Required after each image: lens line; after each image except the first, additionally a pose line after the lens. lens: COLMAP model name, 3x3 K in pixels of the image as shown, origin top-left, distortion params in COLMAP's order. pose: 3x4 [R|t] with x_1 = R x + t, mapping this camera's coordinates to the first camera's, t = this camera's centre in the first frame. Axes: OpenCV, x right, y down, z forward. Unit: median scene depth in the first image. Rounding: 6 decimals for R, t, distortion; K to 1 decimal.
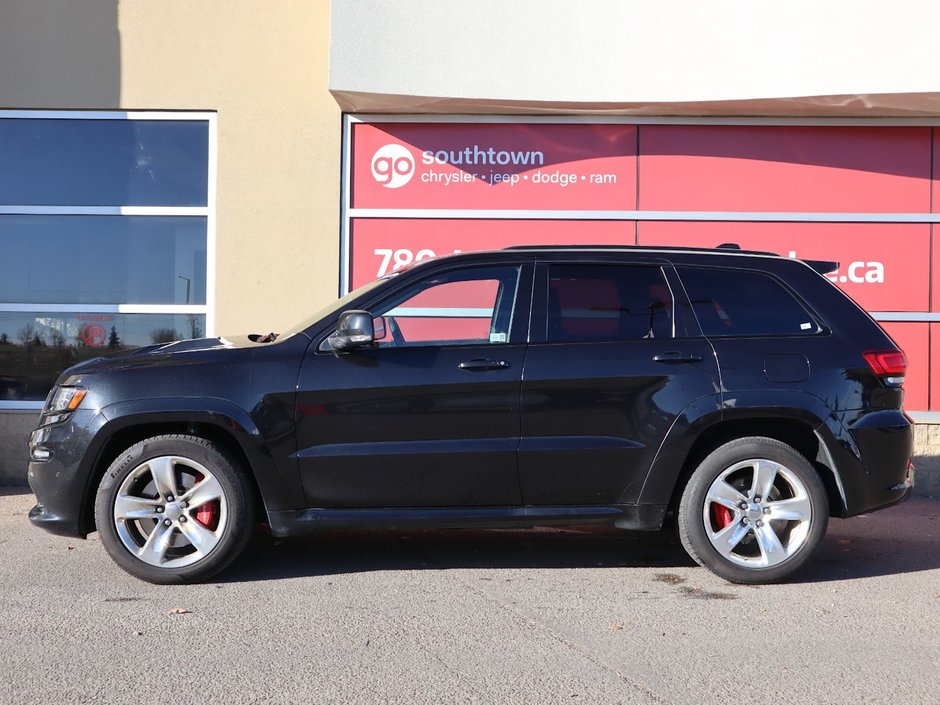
lens RADIAL K [[1211.9, 0, 470.0], [0, 1211.9, 352.5], [0, 0, 1]] dist [-0.032040, -0.027318]
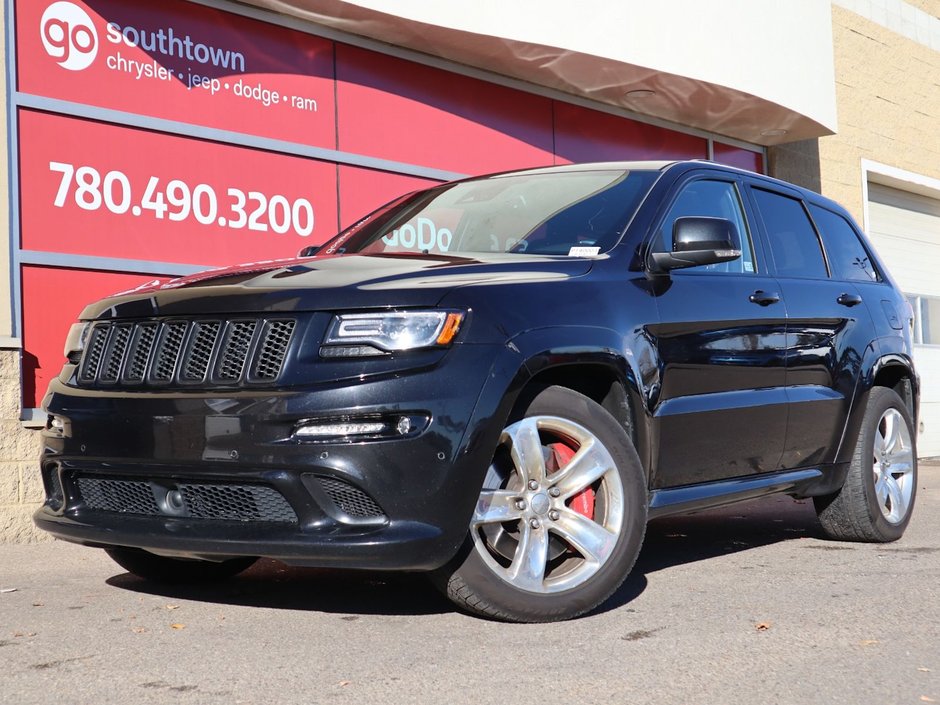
lens RADIAL K [[1525.5, 0, 470.0], [0, 1525.5, 352.5], [0, 0, 1]] dist [0.051892, -0.000100]
pose [[0.541594, 0.008805, 0.840594, -0.636450], [0.041631, 0.998437, -0.037281, 0.053397], [-0.839609, 0.055186, 0.540381, 0.393796]]
